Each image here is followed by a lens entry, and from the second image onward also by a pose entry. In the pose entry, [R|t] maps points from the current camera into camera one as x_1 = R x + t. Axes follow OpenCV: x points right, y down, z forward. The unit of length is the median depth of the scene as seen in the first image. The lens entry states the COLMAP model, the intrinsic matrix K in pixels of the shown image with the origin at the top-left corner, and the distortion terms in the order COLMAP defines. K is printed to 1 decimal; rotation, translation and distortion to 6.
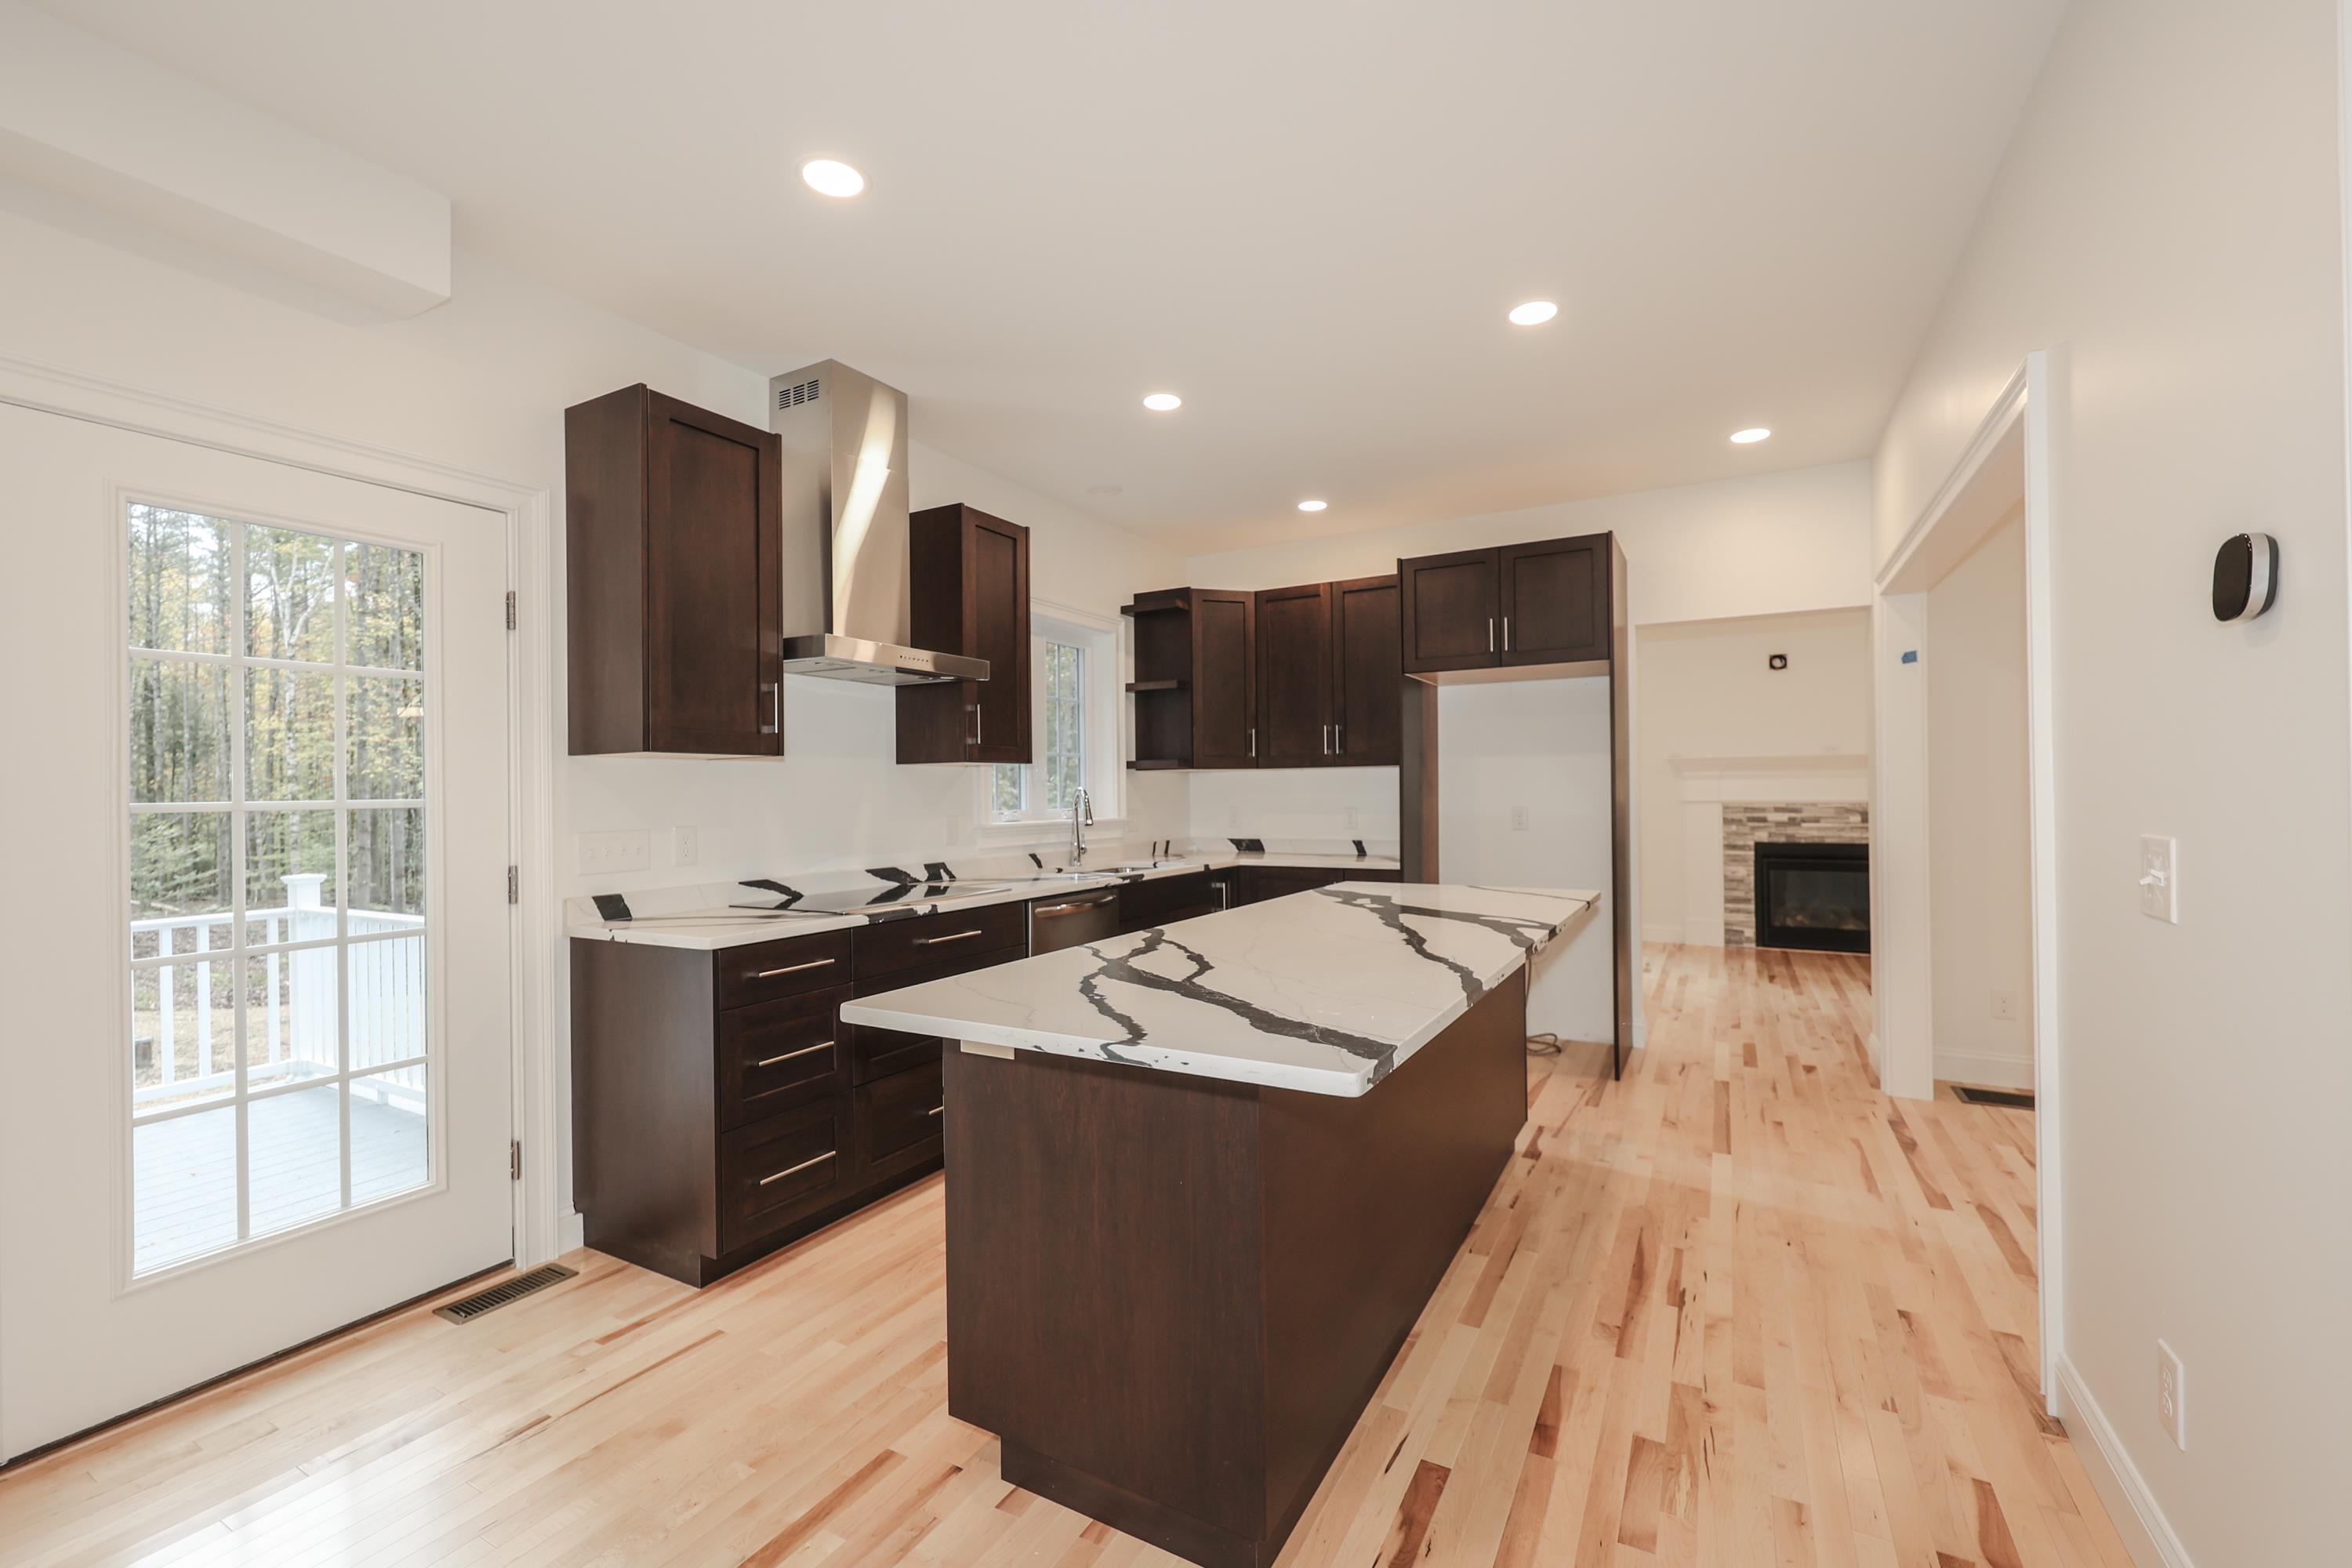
lens RADIAL K [[973.5, 0, 1171.6], [0, 973.5, 789.2], [0, 0, 1]] dist [0.000306, 0.000132]
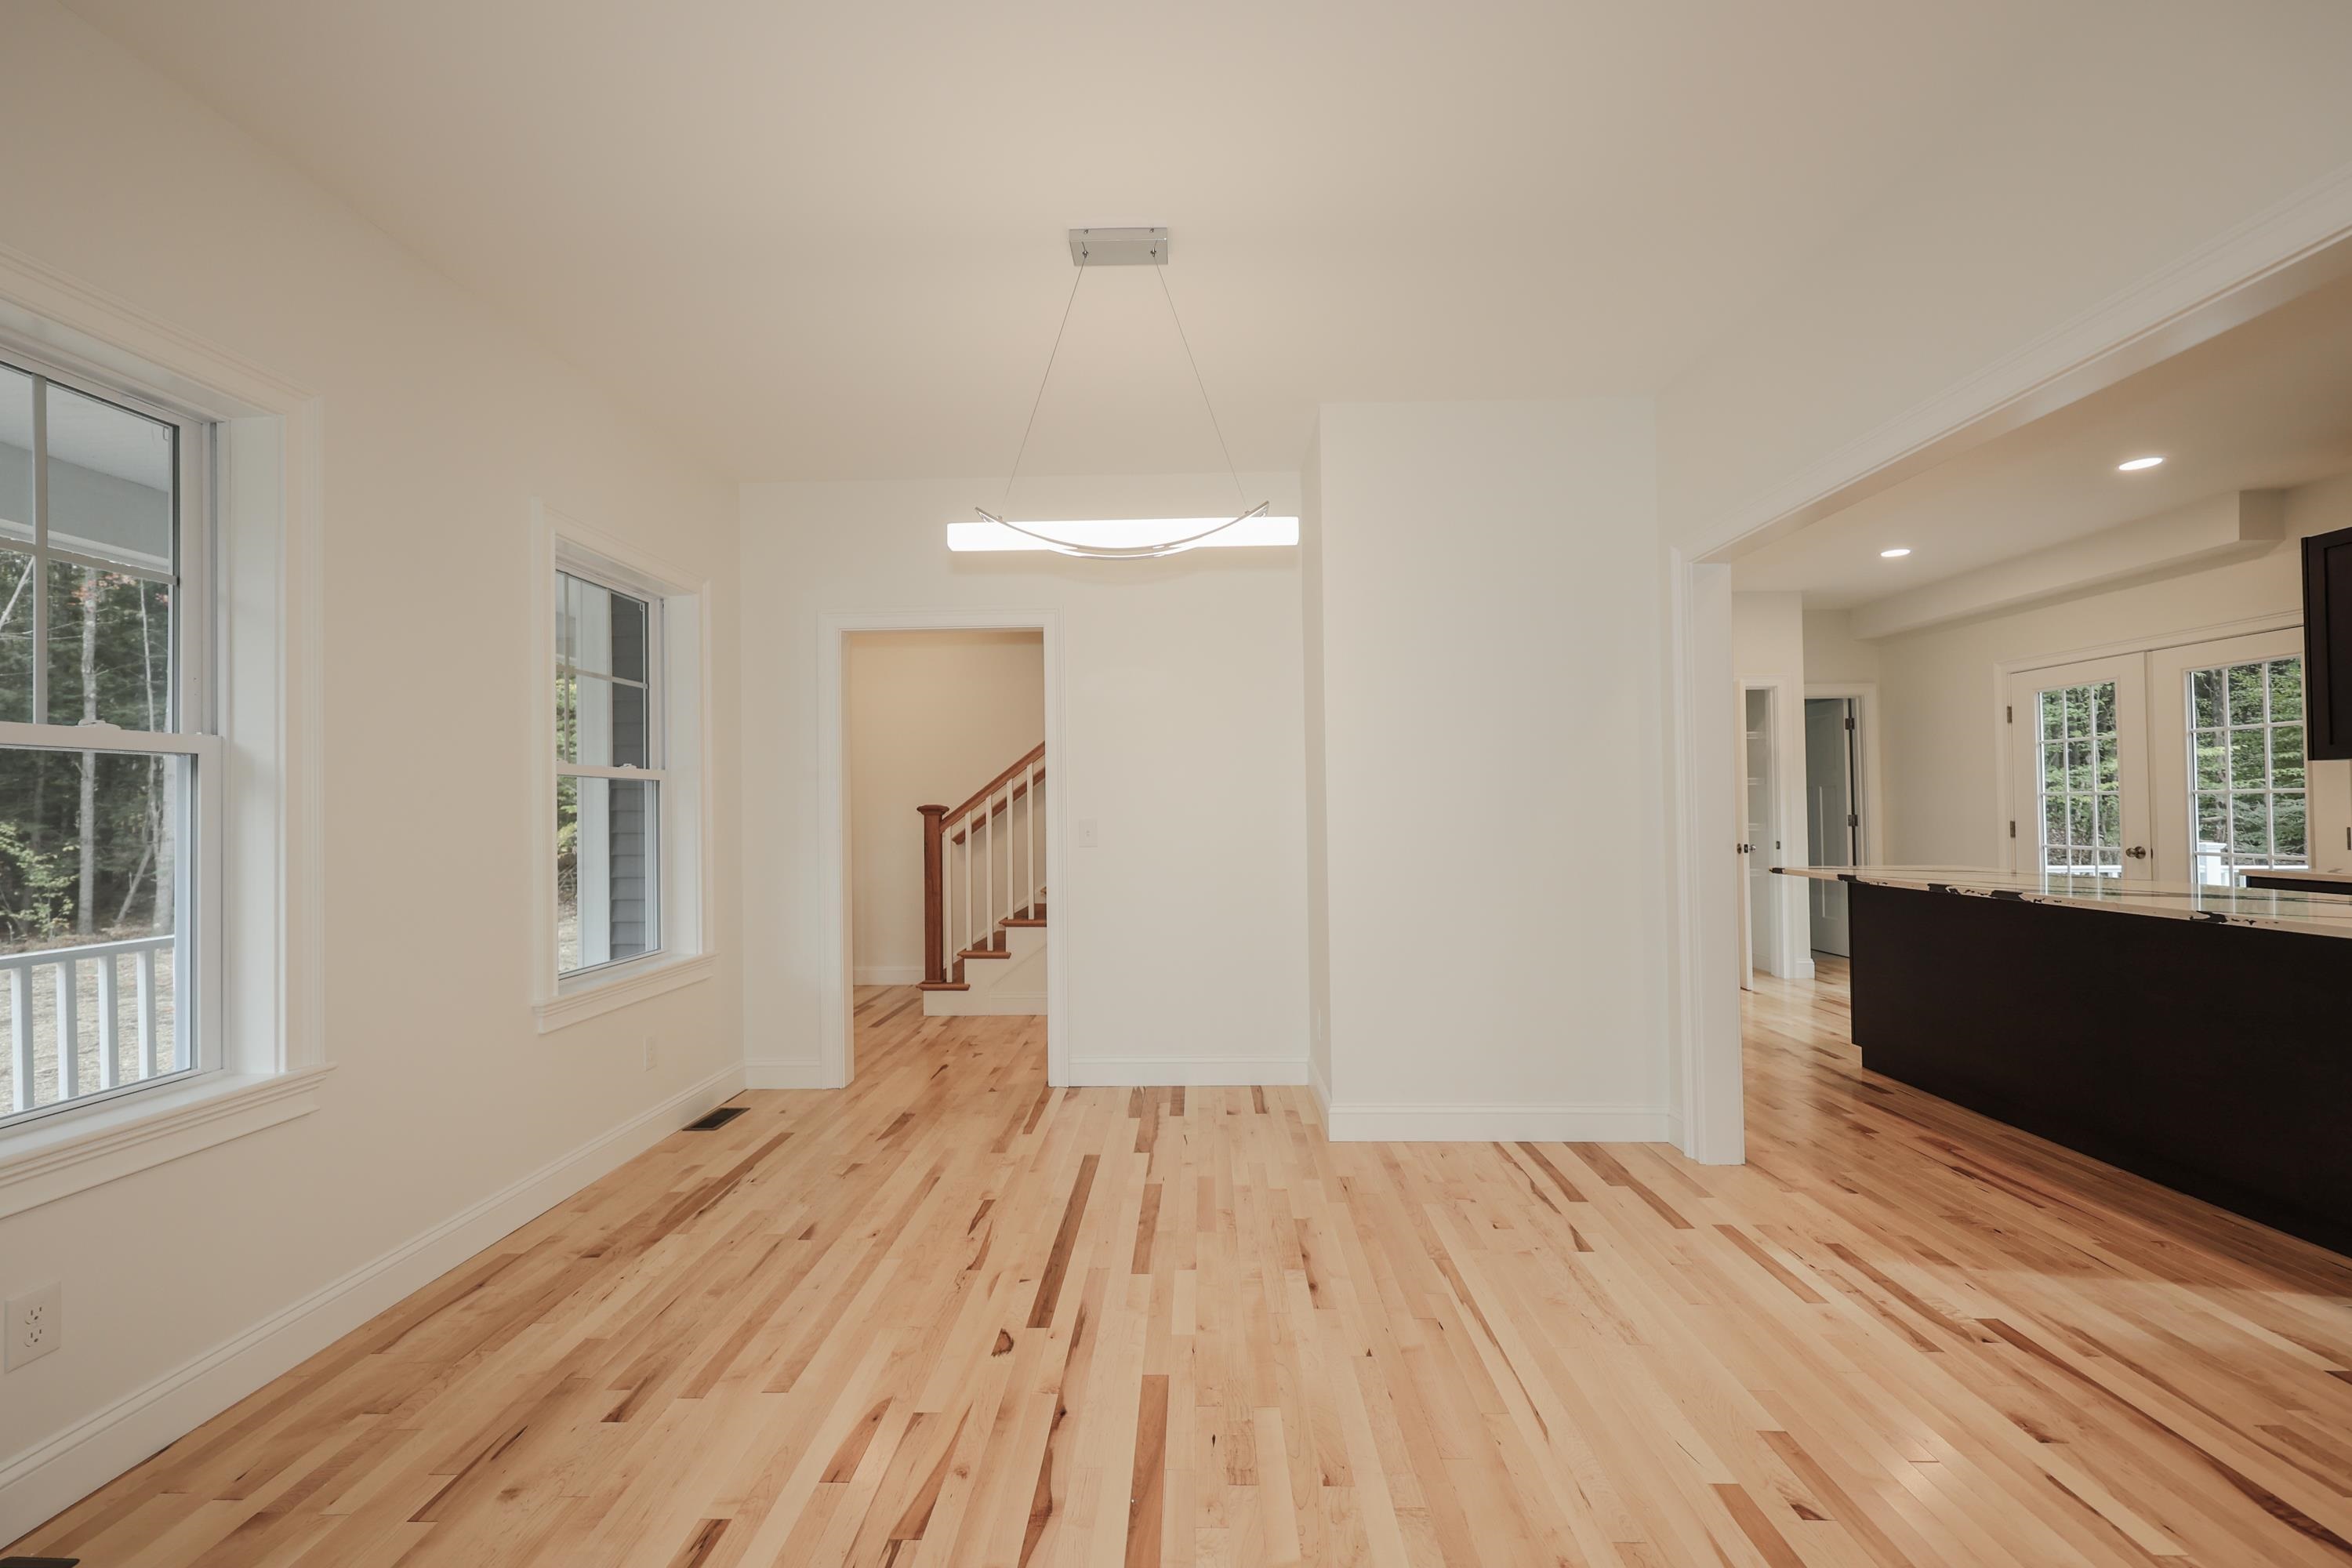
lens RADIAL K [[983.9, 0, 1176.0], [0, 983.9, 784.0], [0, 0, 1]] dist [0.004585, 0.000106]
pose [[-0.878756, 0.008833, -0.477190, 1.271917], [0.021677, 0.999536, -0.021416, -0.002402], [0.476780, -0.029164, -0.878539, 1.019687]]
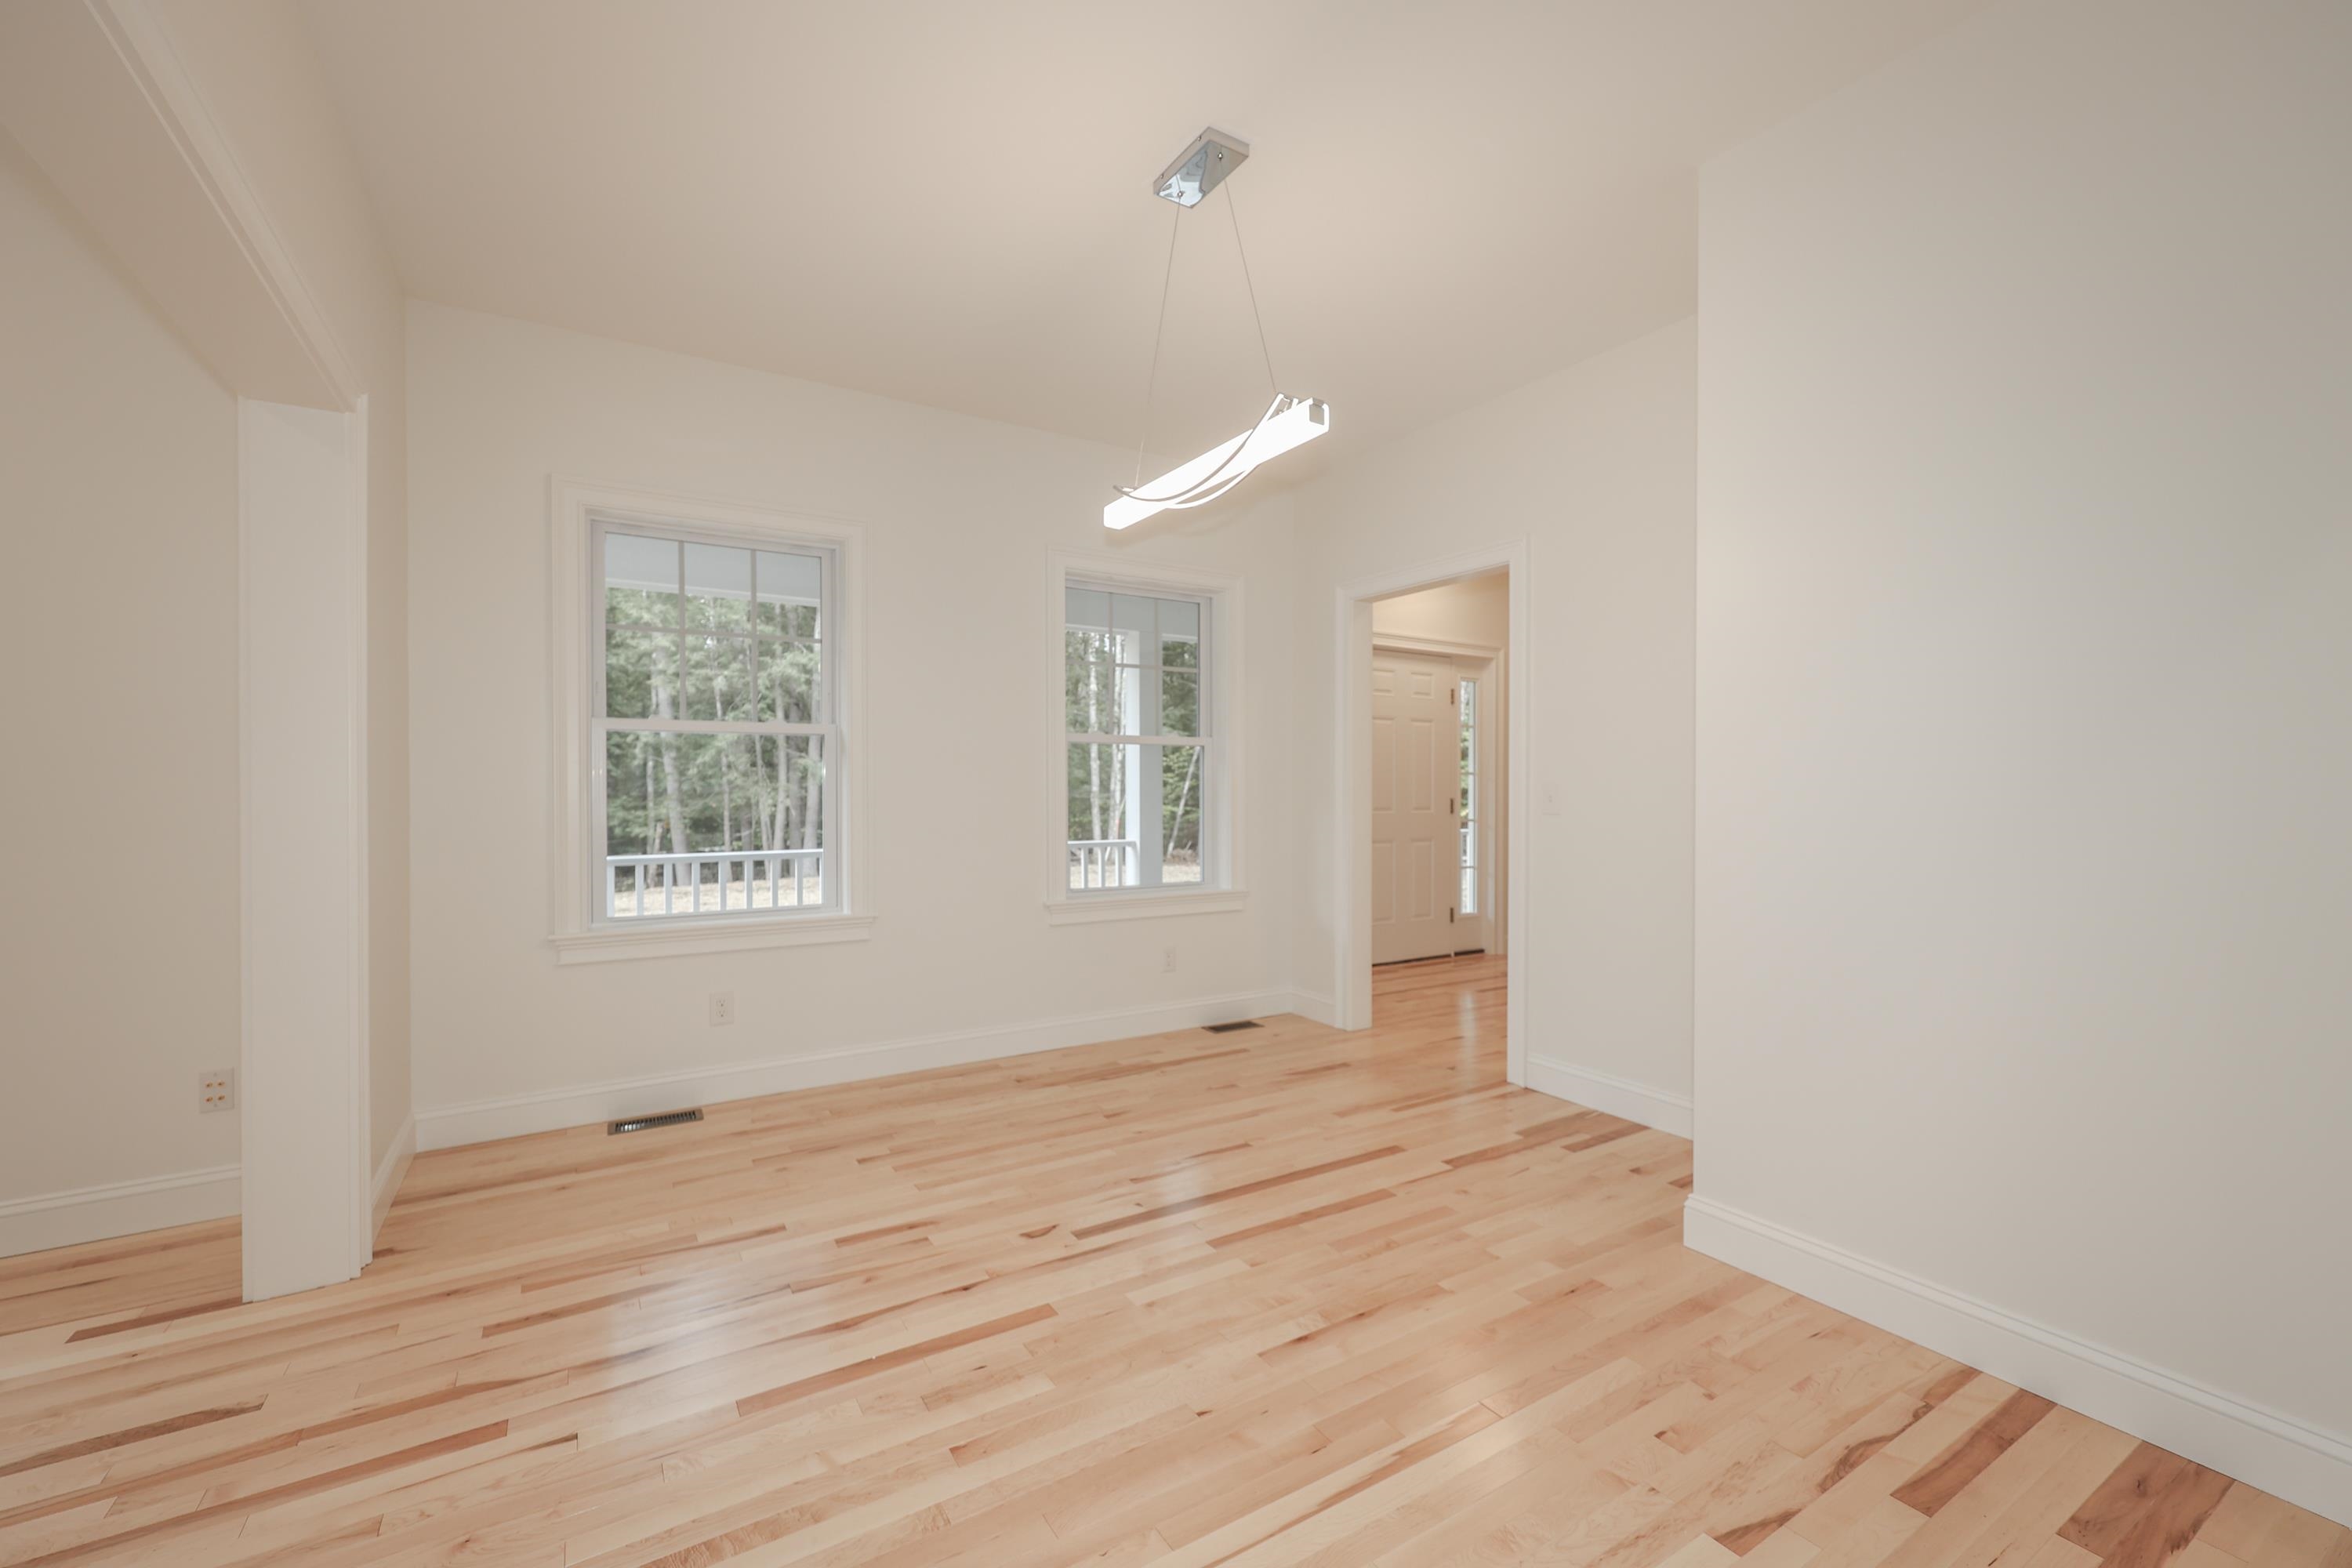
lens RADIAL K [[964.3, 0, 1176.0], [0, 964.3, 784.0], [0, 0, 1]] dist [0.002910, 0.000686]
pose [[-0.880073, 0.011229, 0.474706, 0.729629], [0.008859, 0.999935, -0.007228, 0.016197], [-0.474756, -0.002156, -0.880115, 0.980545]]
